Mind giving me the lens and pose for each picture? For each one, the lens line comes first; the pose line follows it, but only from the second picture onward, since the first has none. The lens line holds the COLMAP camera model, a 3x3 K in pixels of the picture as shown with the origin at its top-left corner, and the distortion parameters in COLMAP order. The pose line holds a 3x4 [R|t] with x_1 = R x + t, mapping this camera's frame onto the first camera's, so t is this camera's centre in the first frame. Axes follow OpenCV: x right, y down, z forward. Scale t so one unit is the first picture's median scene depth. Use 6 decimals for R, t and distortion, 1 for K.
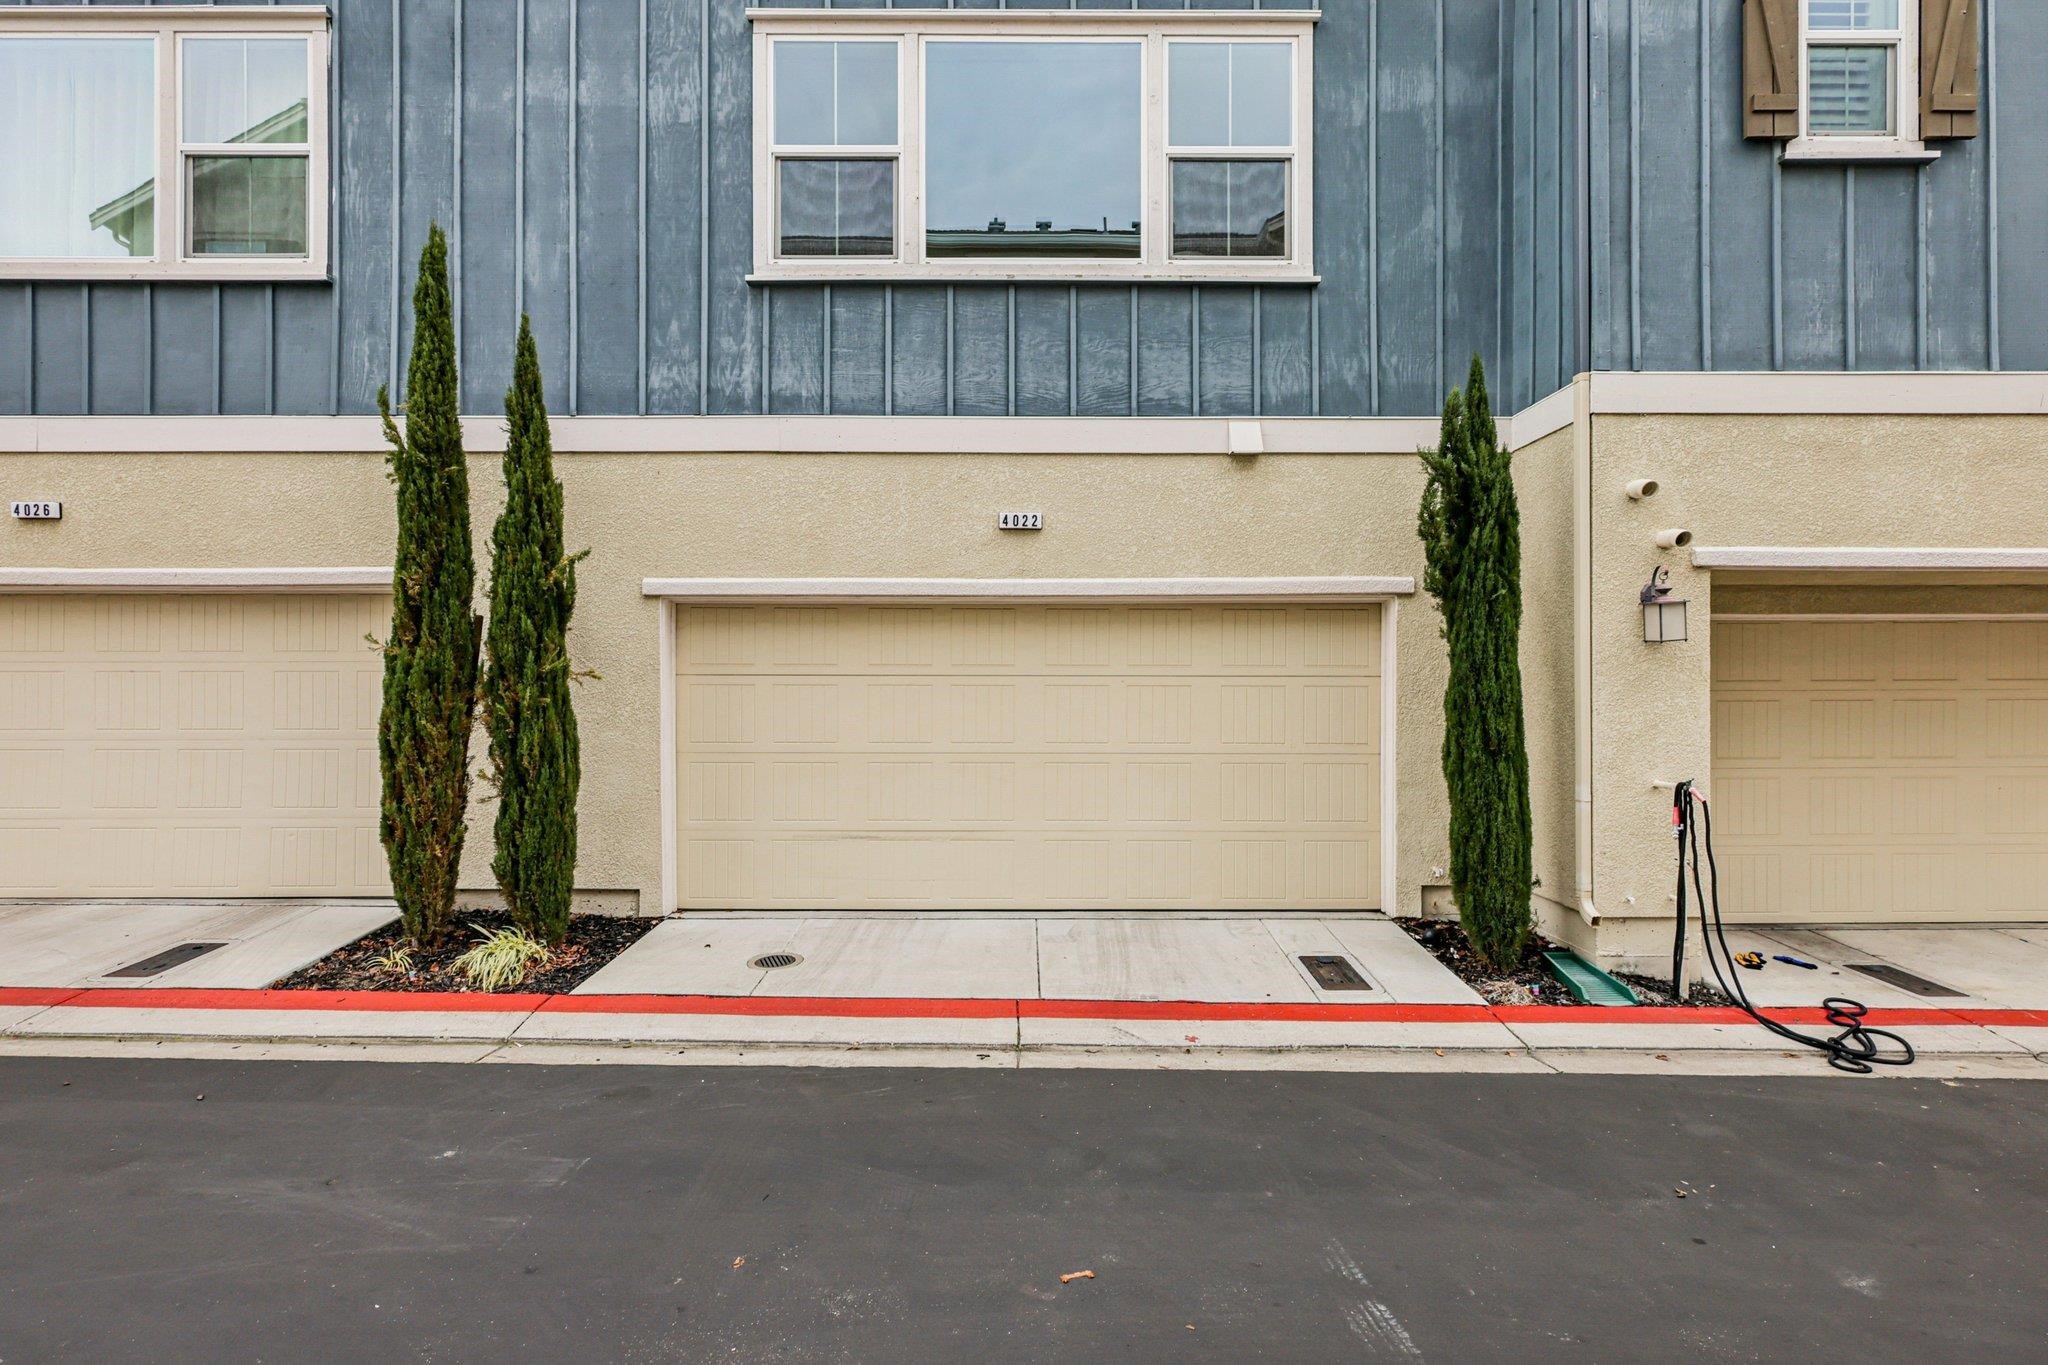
lens RADIAL K [[973.6, 0, 1022.2], [0, 973.6, 646.3], [0, 0, 1]] dist [0.012039, -0.000513]
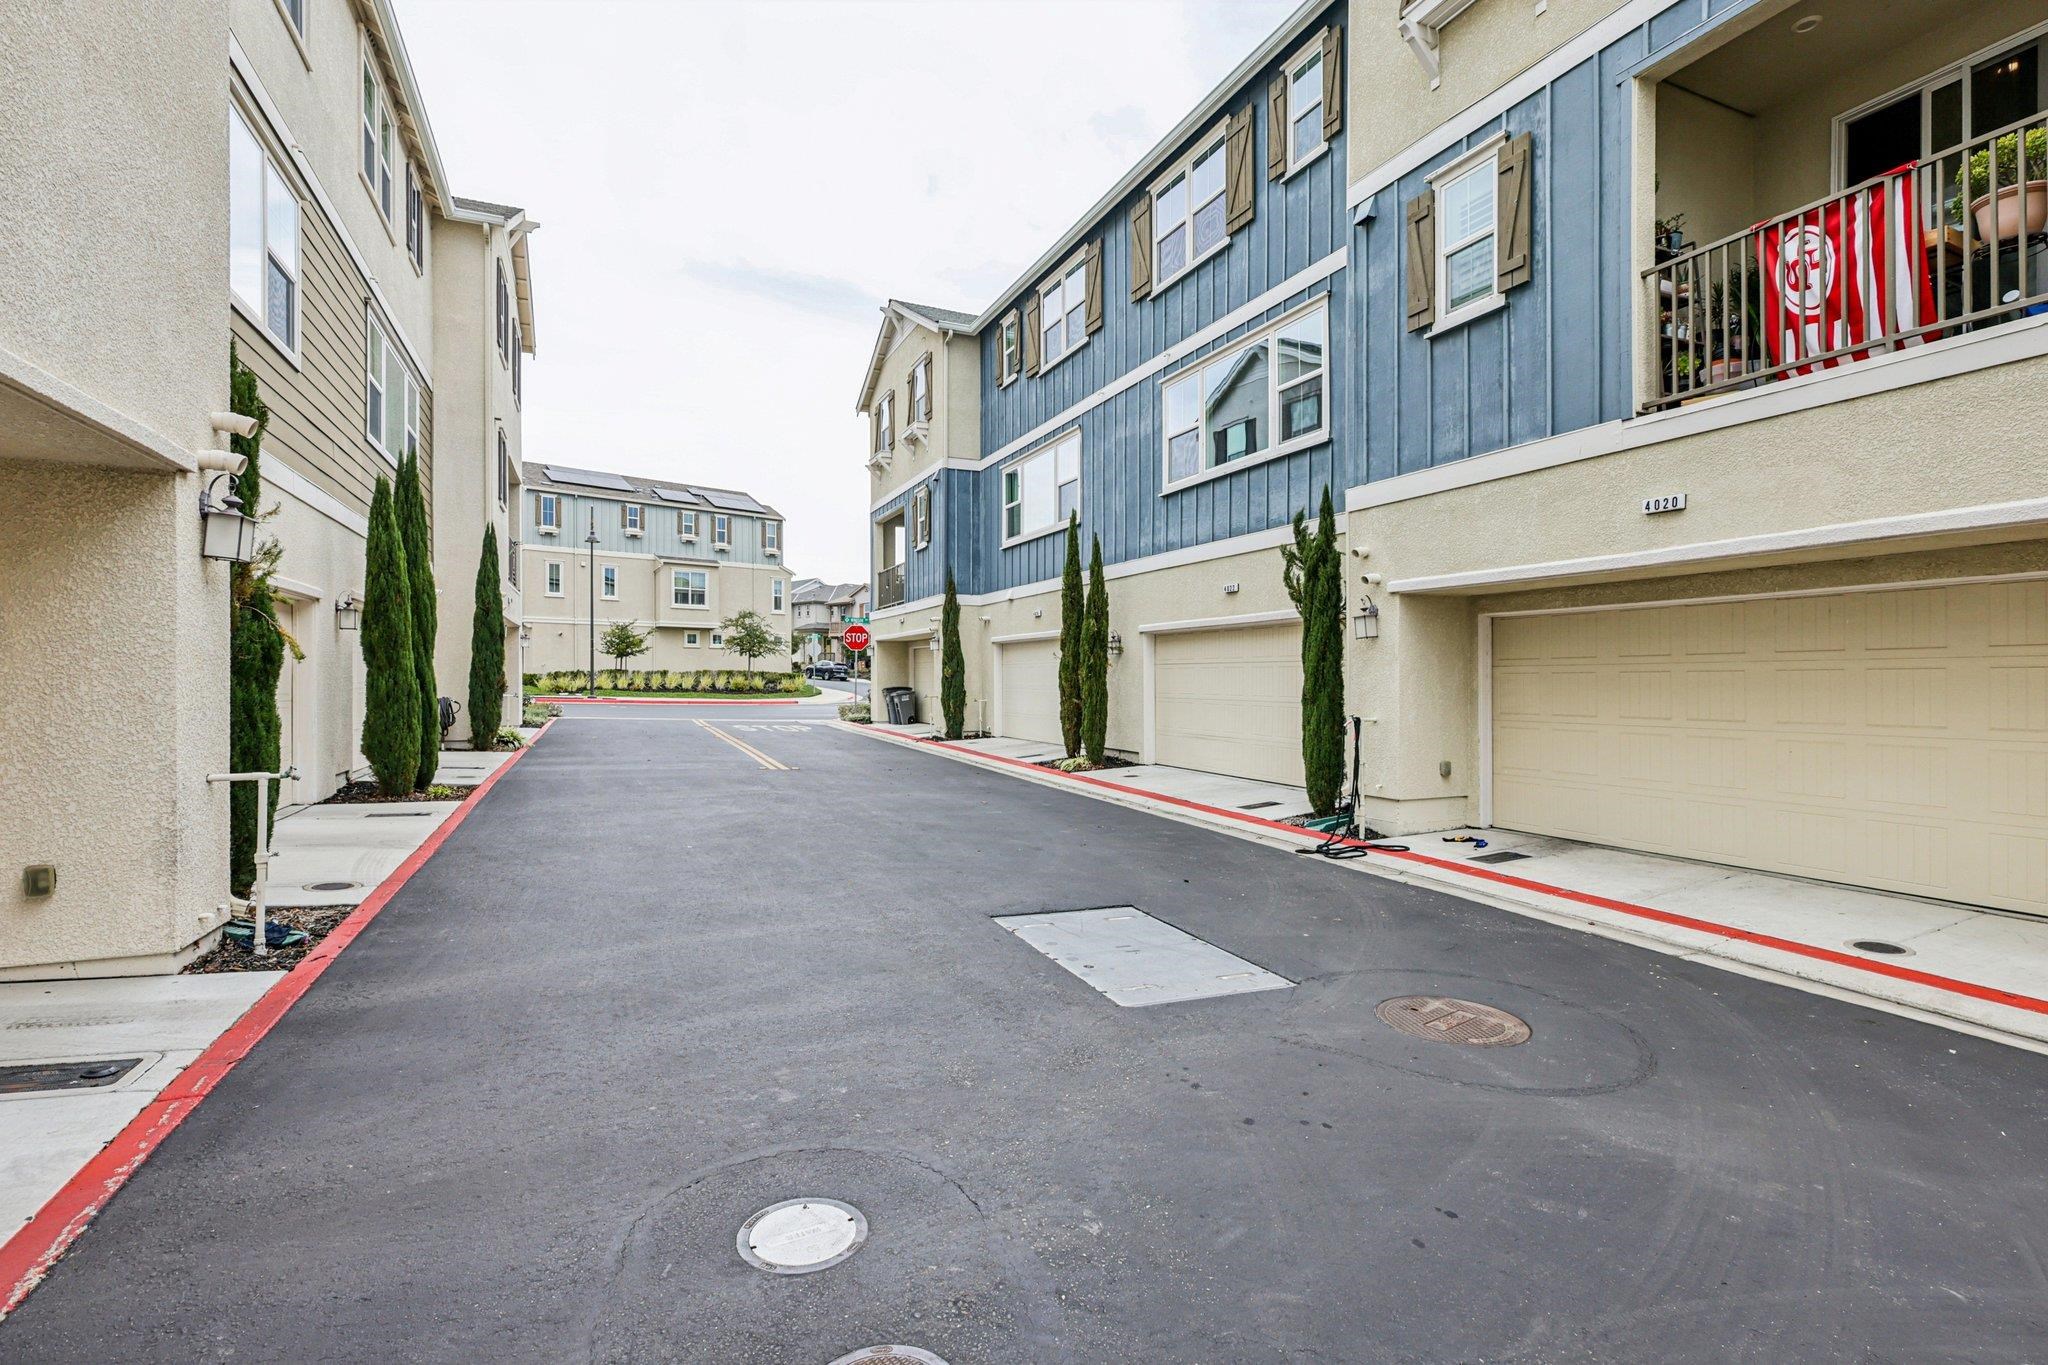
lens RADIAL K [[961.1, 0, 1024.0], [0, 961.1, 682.5], [0, 0, 1]] dist [0.001868, 0.000058]
pose [[0.398664, 0.002440, -0.917094, 1.701671], [0.015718, 0.999831, 0.009493, 0.045123], [0.916962, -0.018200, 0.398558, -0.227173]]
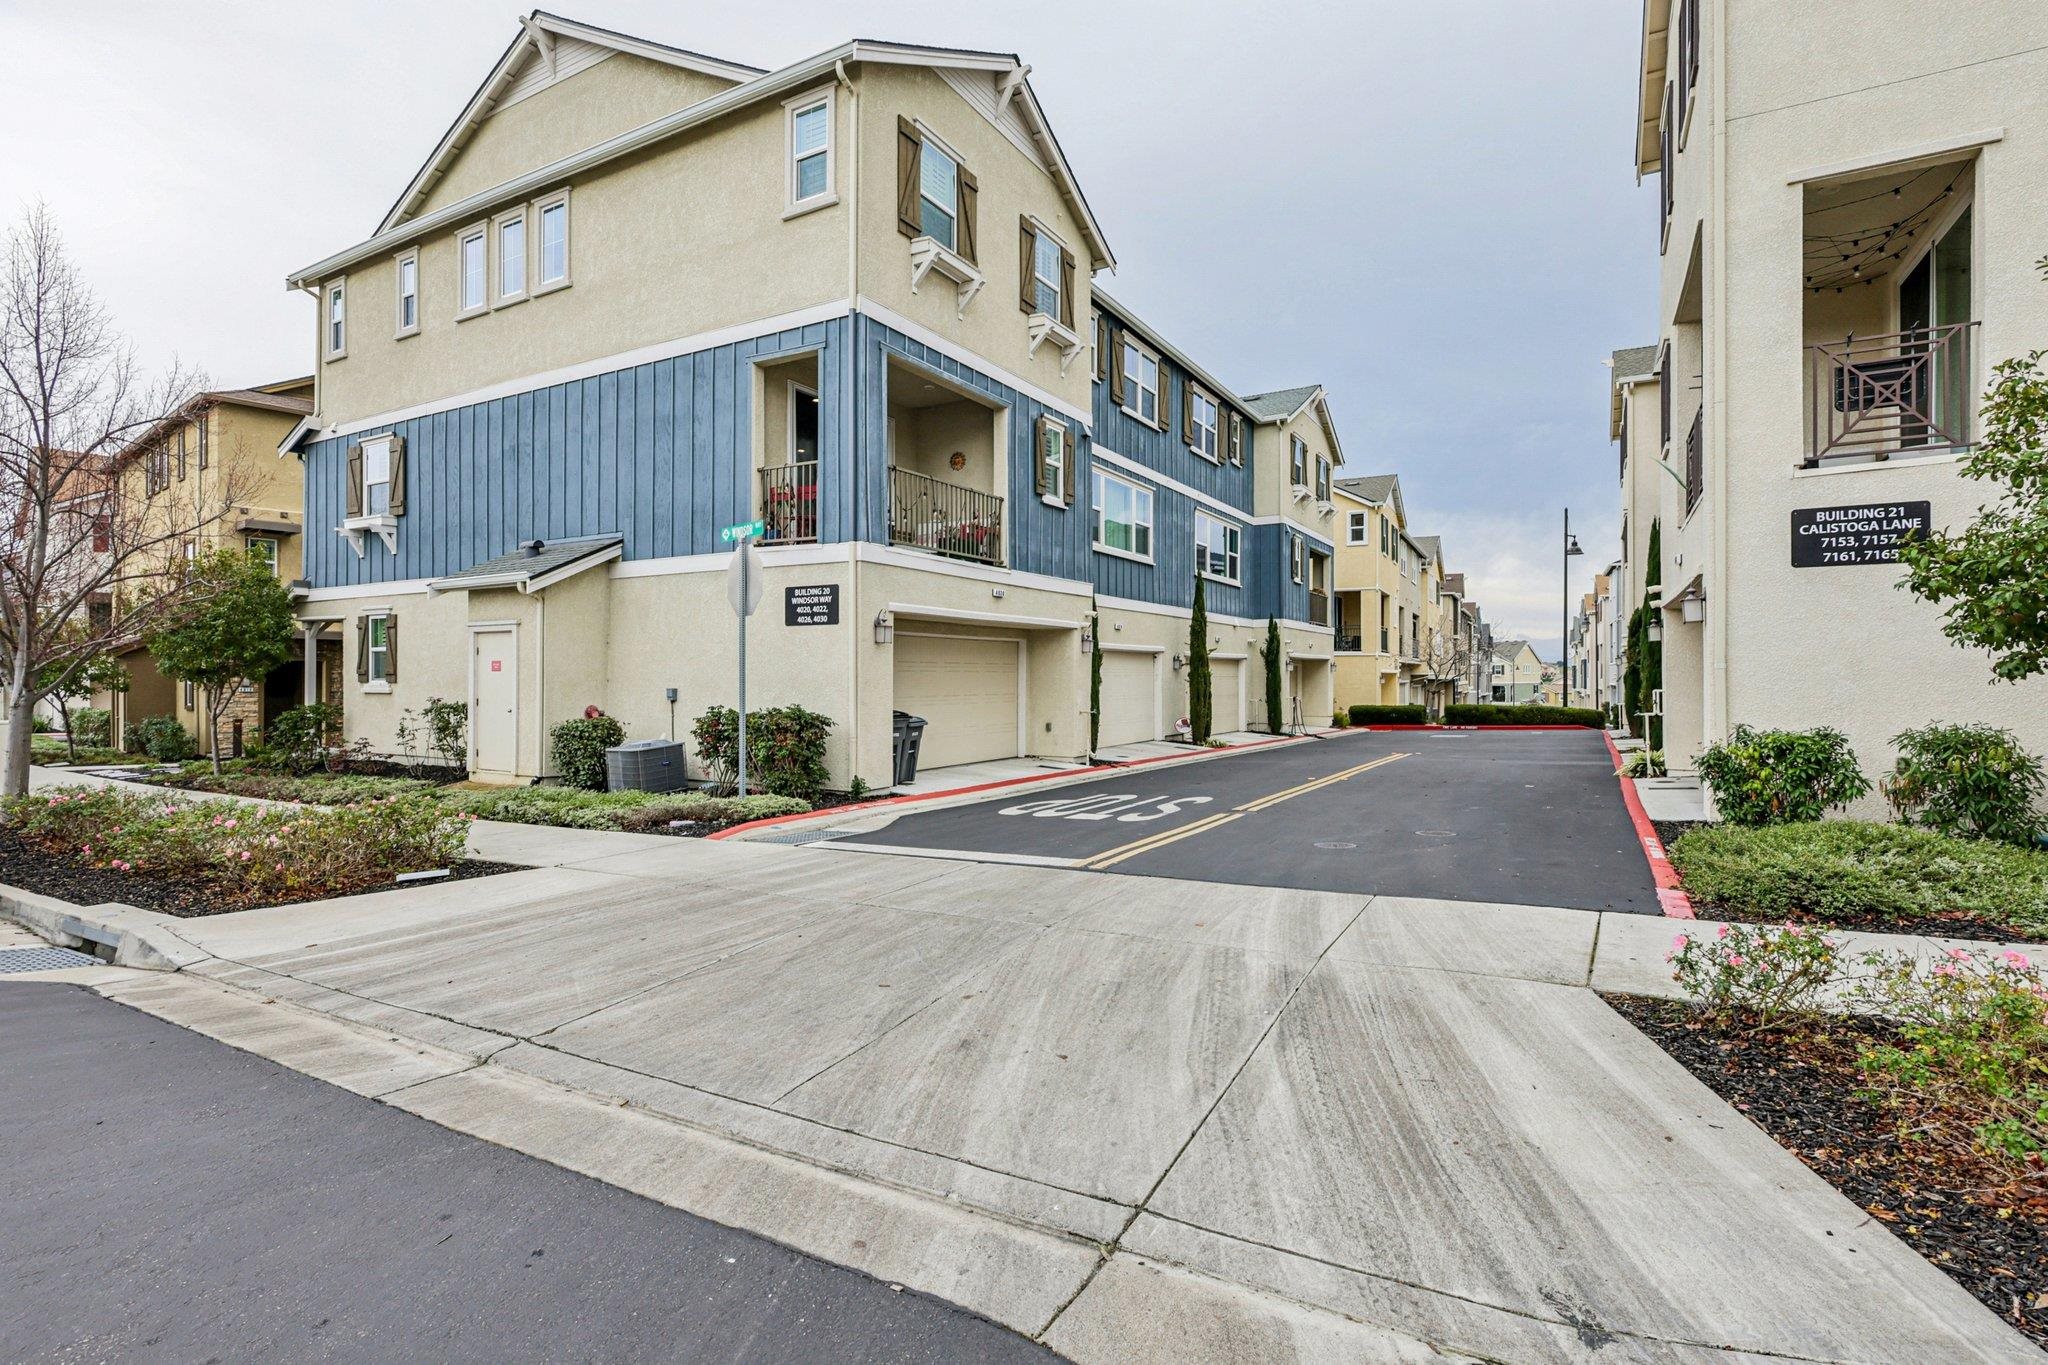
lens RADIAL K [[978.3, 0, 991.2], [0, 978.3, 688.0], [0, 0, 1]] dist [-0.026061, -0.000018]
pose [[0.528926, -0.008279, 0.848628, -4.010655], [-0.008841, 0.999844, 0.015265, 0.021684], [-0.848622, -0.015576, 0.528770, -0.373090]]
